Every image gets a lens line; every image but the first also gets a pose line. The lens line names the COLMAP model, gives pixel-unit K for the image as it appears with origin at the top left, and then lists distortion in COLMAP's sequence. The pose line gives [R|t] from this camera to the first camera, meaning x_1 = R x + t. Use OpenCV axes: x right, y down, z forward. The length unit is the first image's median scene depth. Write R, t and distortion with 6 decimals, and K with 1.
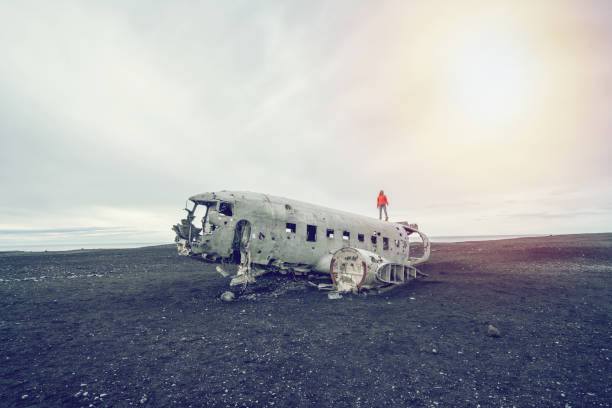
lens RADIAL K [[341.2, 0, 306.0], [0, 341.2, 204.0], [0, 0, 1]] dist [-0.028848, 0.000356]
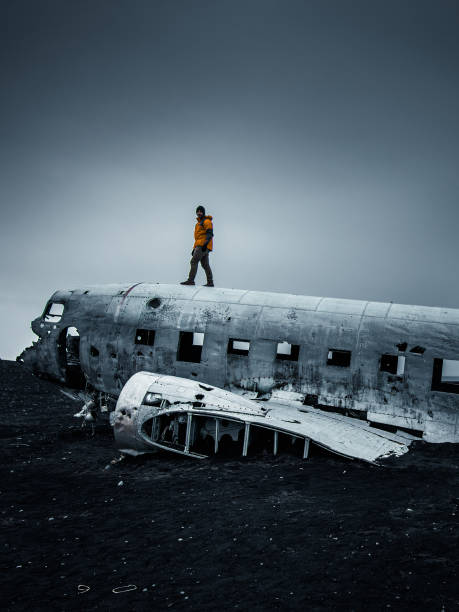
lens RADIAL K [[620.0, 0, 359.8], [0, 620.0, 306.4], [0, 0, 1]] dist [0.060197, -0.004931]
pose [[0.542863, -0.057949, -0.837820, 1.094637], [0.063129, 0.997610, -0.028097, 0.073049], [0.837445, -0.037638, 0.545224, 0.753843]]
